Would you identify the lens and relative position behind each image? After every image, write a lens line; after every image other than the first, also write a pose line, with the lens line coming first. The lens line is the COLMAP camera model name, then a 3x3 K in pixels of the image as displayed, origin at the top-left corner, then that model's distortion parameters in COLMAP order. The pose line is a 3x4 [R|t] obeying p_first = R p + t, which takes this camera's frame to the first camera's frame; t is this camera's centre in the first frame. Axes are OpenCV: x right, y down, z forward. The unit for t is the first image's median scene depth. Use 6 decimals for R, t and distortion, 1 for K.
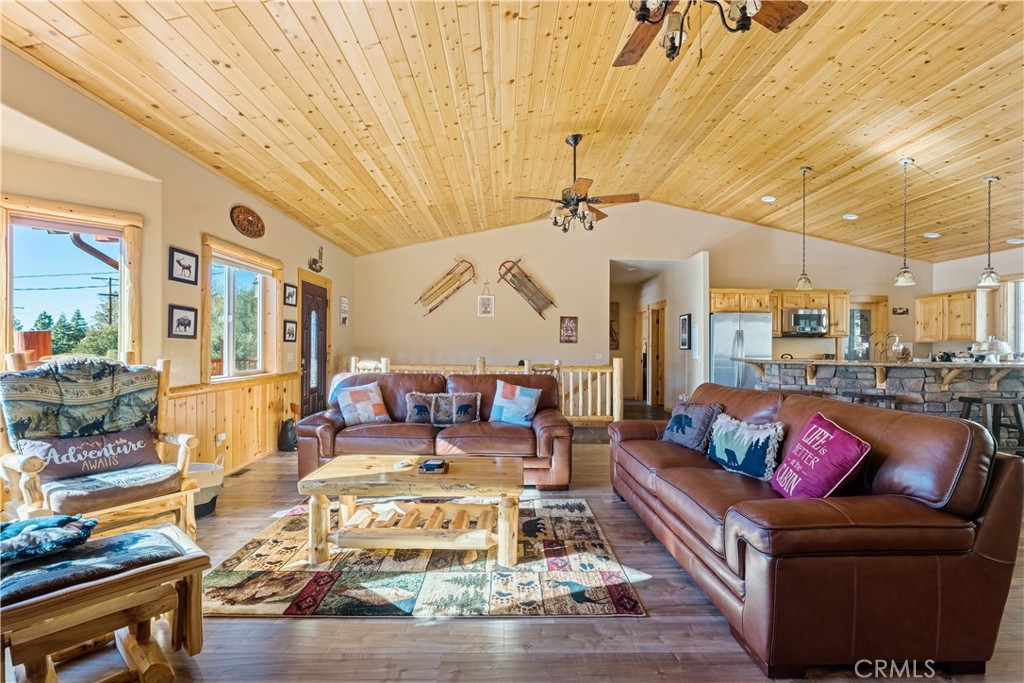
lens RADIAL K [[461.4, 0, 510.2], [0, 461.4, 348.5], [0, 0, 1]] dist [-0.000073, -0.000274]
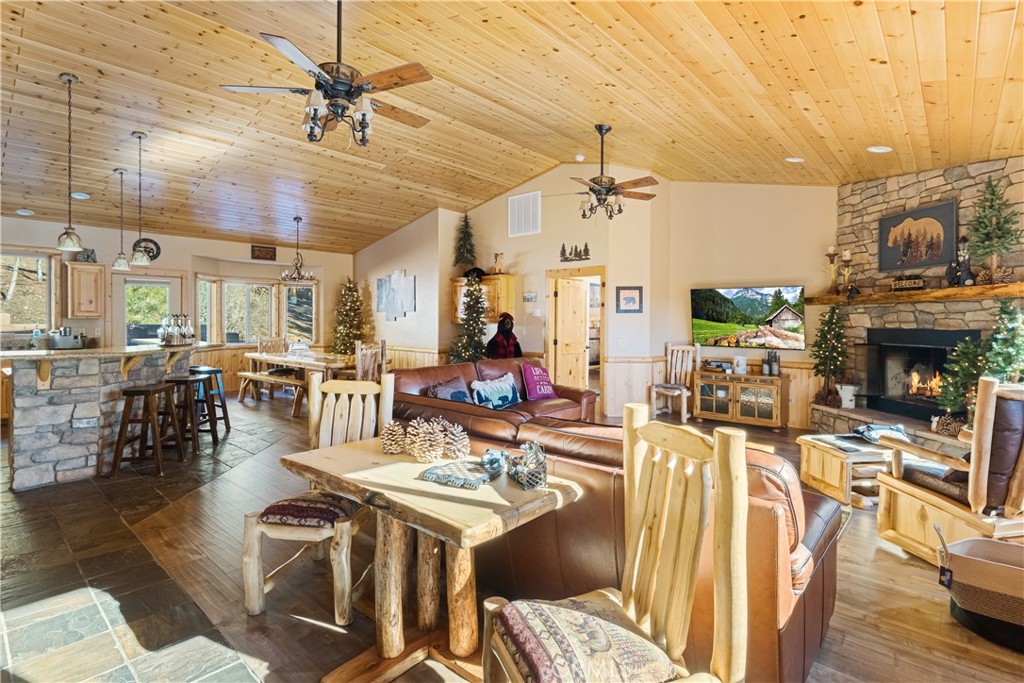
lens RADIAL K [[497.2, 0, 510.5], [0, 497.2, 326.1], [0, 0, 1]] dist [-0.001727, -0.000216]
pose [[-0.737254, -0.022162, 0.675253, -0.462524], [-0.013216, 0.999744, 0.018383, -0.043277], [-0.675487, 0.004629, -0.737357, 1.388391]]
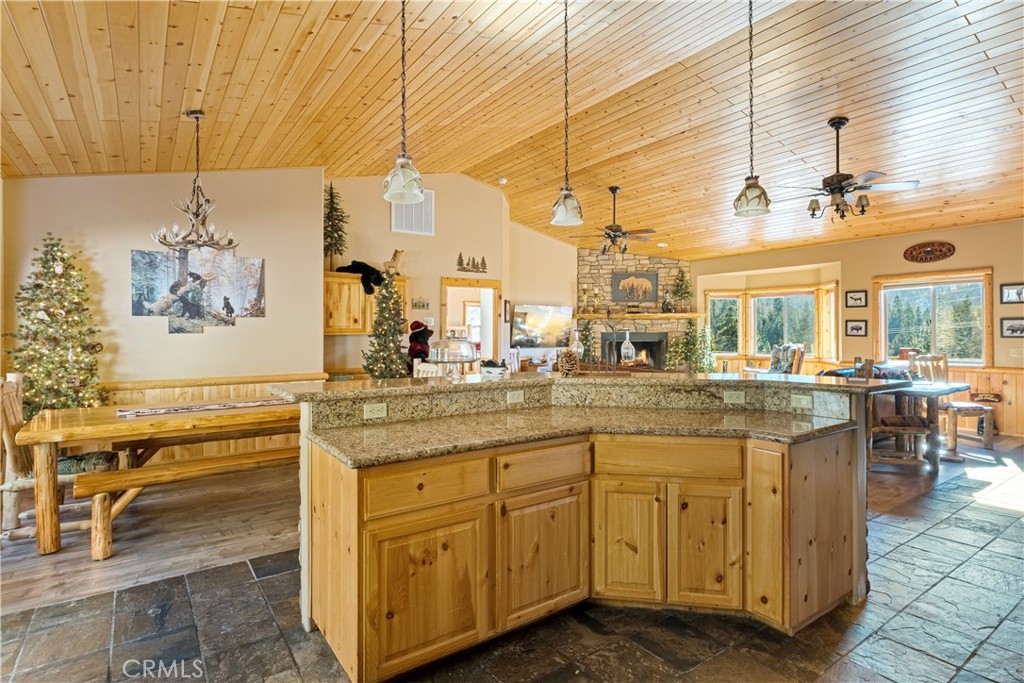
lens RADIAL K [[526.2, 0, 512.0], [0, 526.2, 341.5], [0, 0, 1]] dist [0.001679, 0.000466]
pose [[-0.825054, 0.005774, -0.565025, 1.358326], [-0.004881, 0.999838, 0.017344, -0.025909], [0.565033, 0.017068, -0.824892, 1.593570]]
